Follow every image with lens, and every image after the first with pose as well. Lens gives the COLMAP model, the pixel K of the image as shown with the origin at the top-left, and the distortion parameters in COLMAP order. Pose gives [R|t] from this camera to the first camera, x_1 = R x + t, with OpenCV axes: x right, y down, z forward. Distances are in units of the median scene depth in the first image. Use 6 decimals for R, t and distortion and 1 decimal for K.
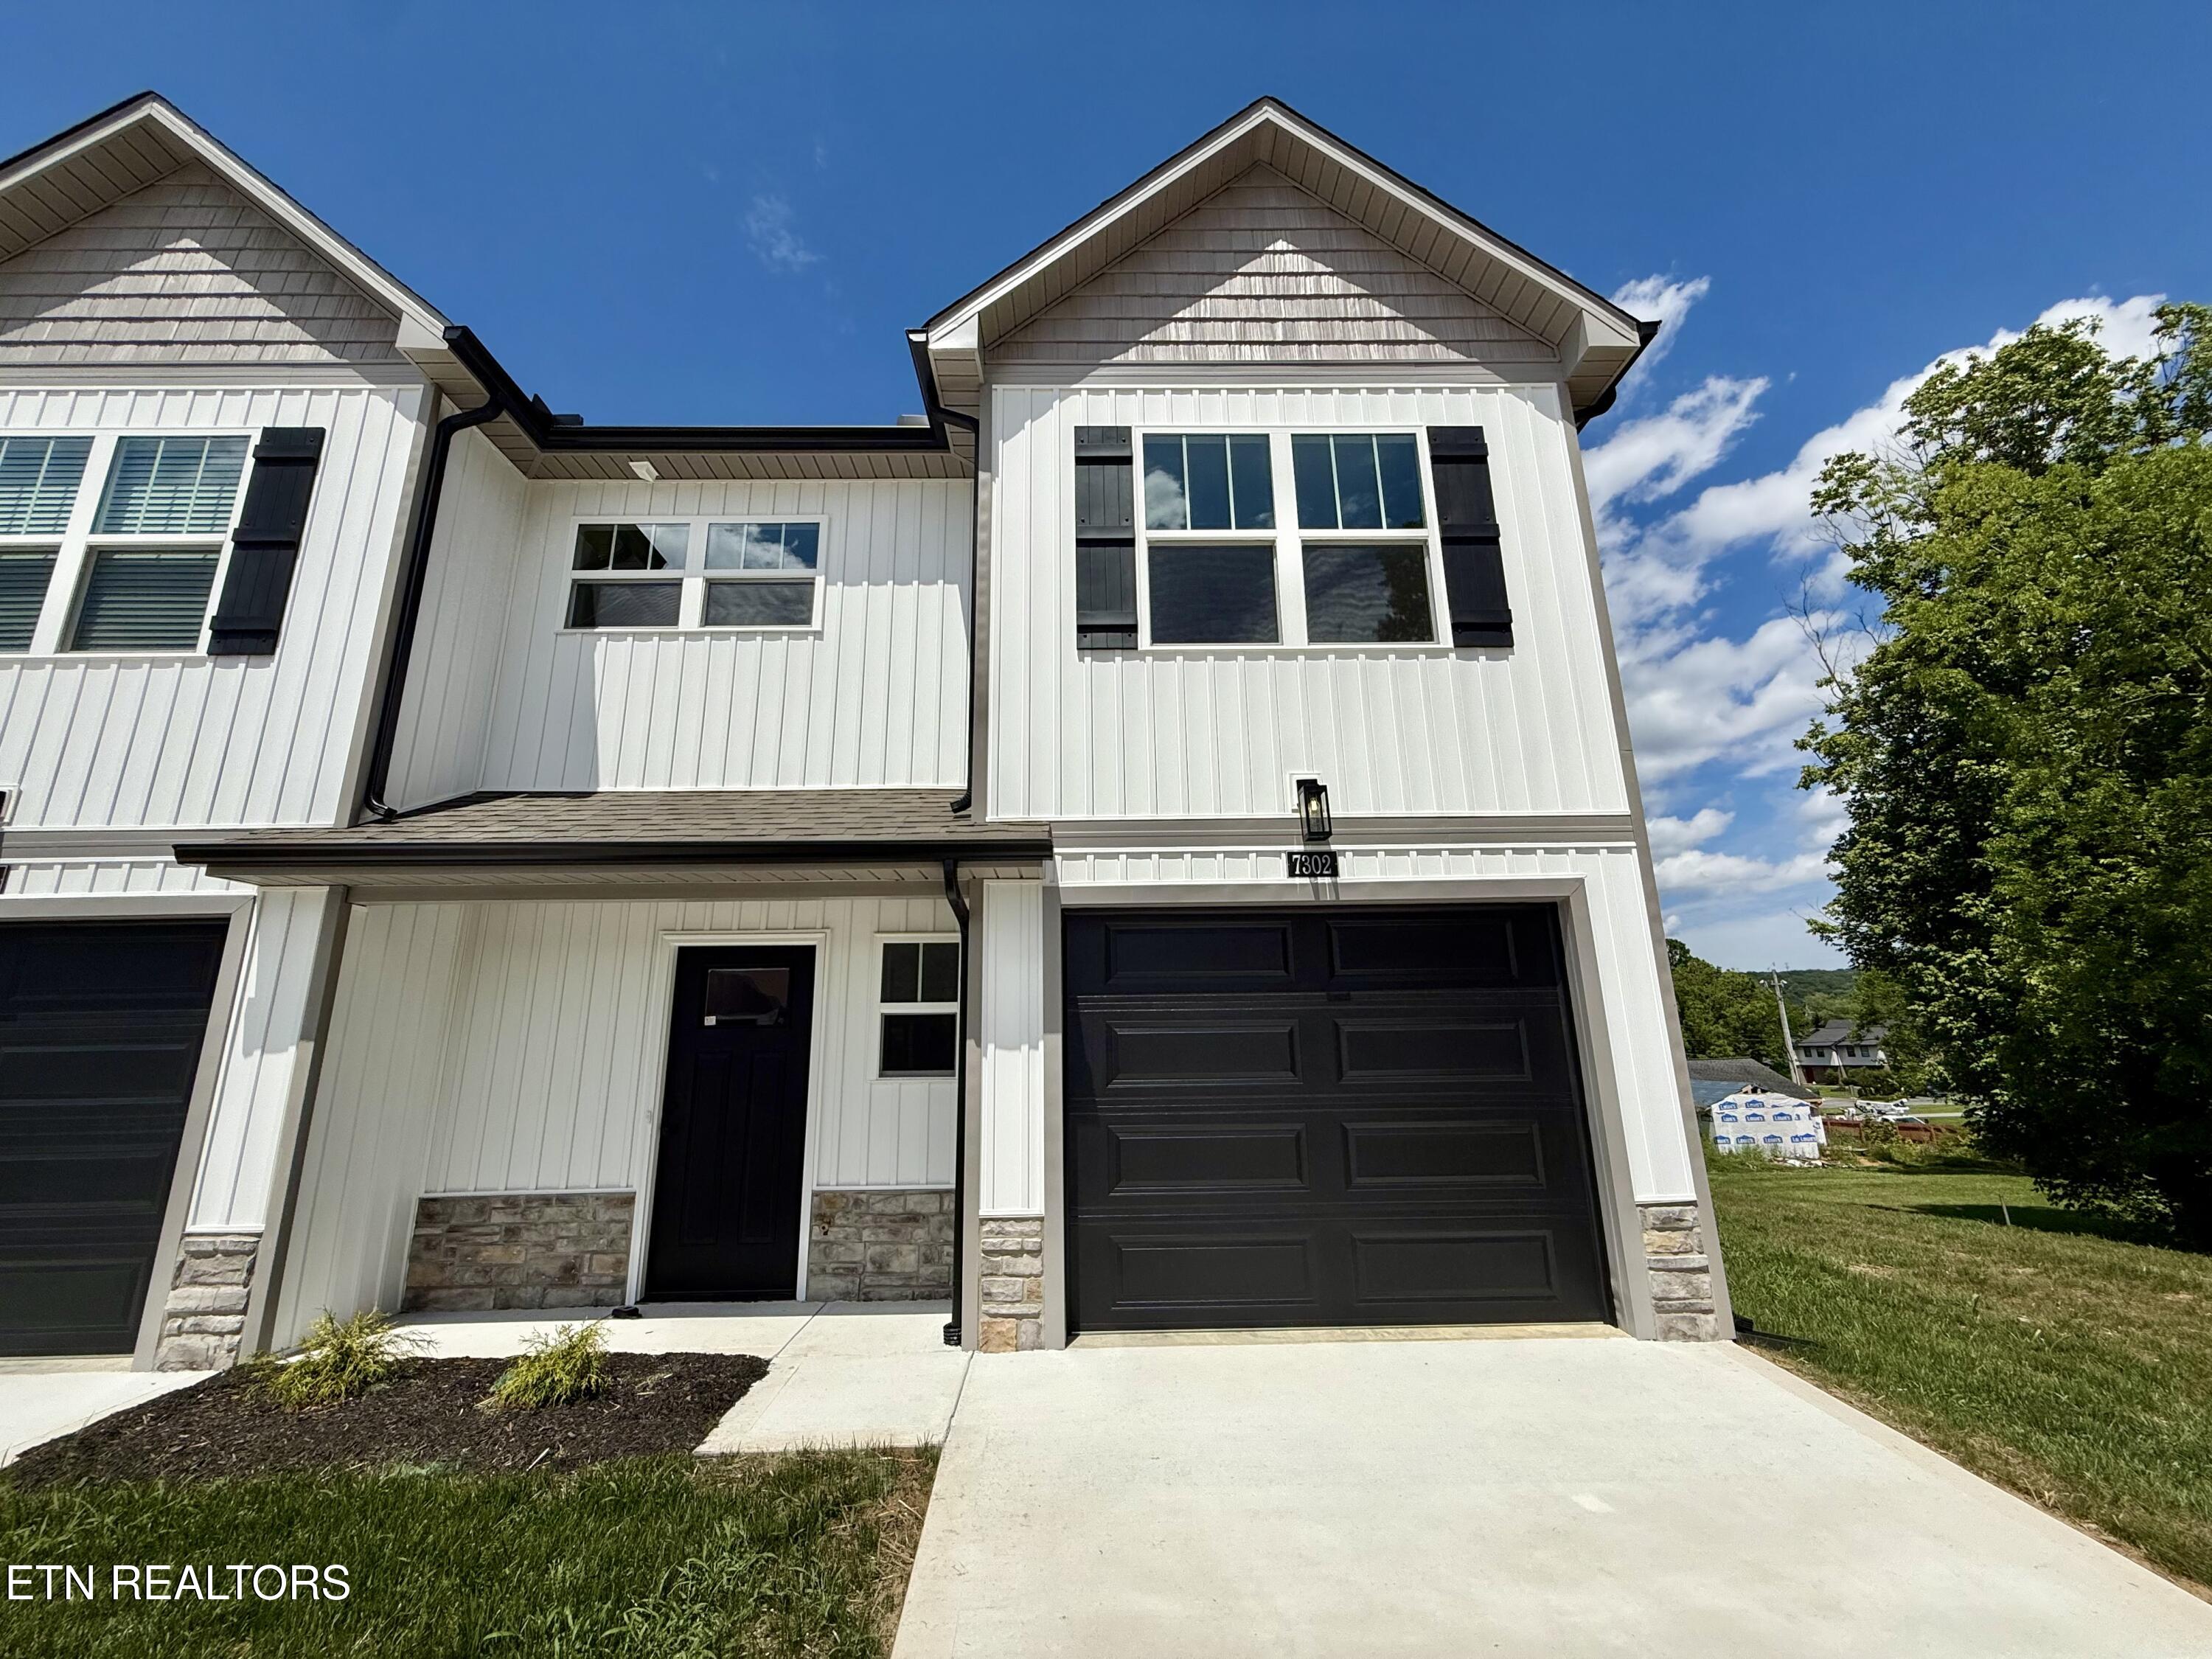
lens RADIAL K [[886.6, 0, 1098.6], [0, 886.6, 832.4], [0, 0, 1]] dist [-0.001400, -0.000169]
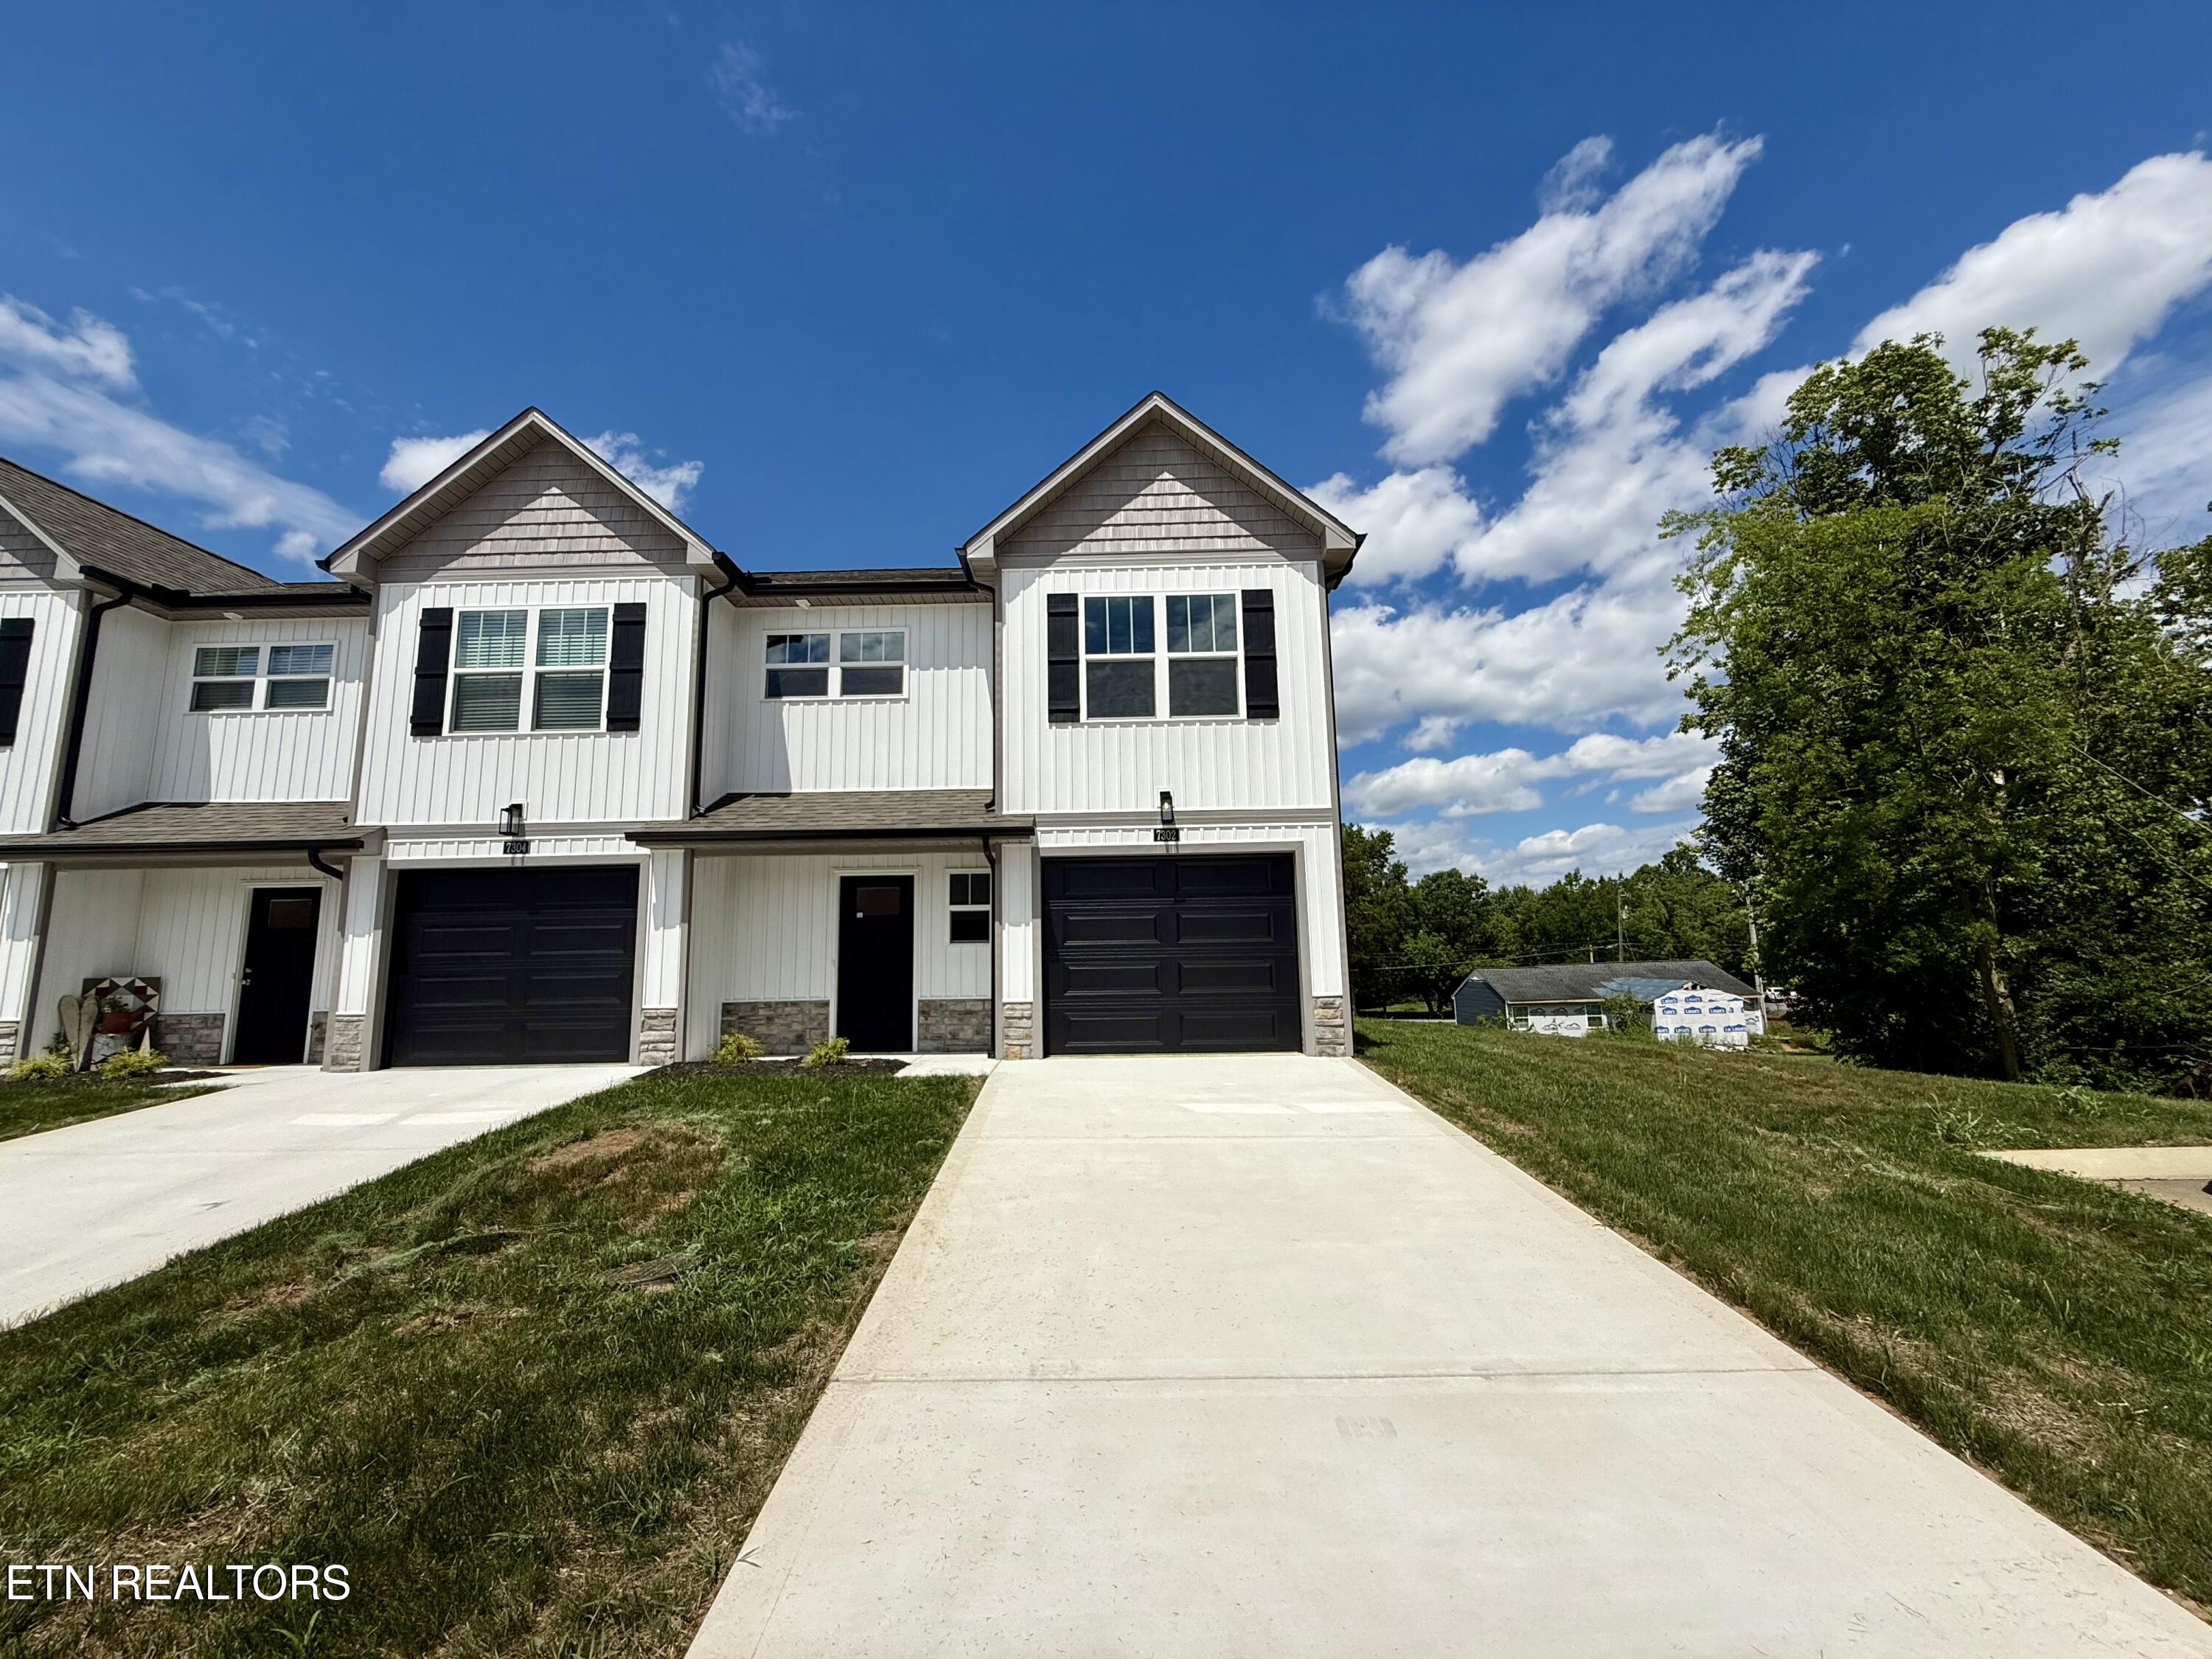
lens RADIAL K [[886.6, 0, 1098.6], [0, 886.6, 832.4], [0, 0, 1]] dist [-0.001400, -0.000169]
pose [[0.999560, -0.006287, -0.029004, 0.132563], [0.009076, 0.995238, 0.097052, -0.147861], [0.028256, -0.097272, 0.994857, -0.887026]]
